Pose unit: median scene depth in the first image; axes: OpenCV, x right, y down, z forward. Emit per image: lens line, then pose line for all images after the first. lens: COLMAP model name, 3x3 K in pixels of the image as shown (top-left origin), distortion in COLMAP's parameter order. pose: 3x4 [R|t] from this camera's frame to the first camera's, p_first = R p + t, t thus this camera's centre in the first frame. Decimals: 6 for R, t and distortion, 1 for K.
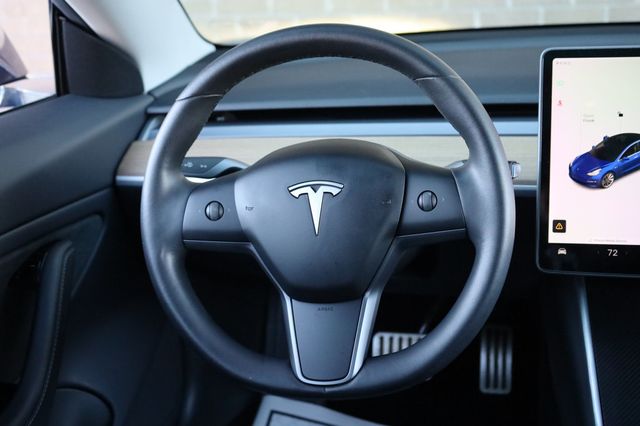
lens RADIAL K [[955.2, 0, 320.0], [0, 955.2, 213.0], [0, 0, 1]] dist [-0.019755, -0.045673]
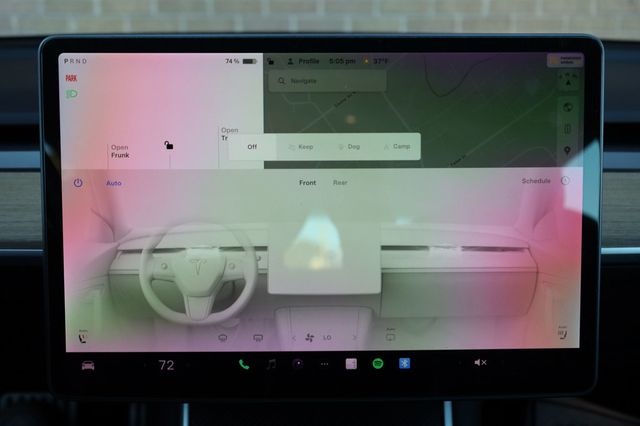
lens RADIAL K [[715.1, 0, 318.6], [0, 715.1, 208.2], [0, 0, 1]] dist [0.011612, 0.020563]
pose [[0.973783, -0.028094, 0.225737, 0.300741], [0.024486, 0.999524, 0.018768, -0.068085], [-0.226157, -0.012749, 0.974007, 0.518124]]
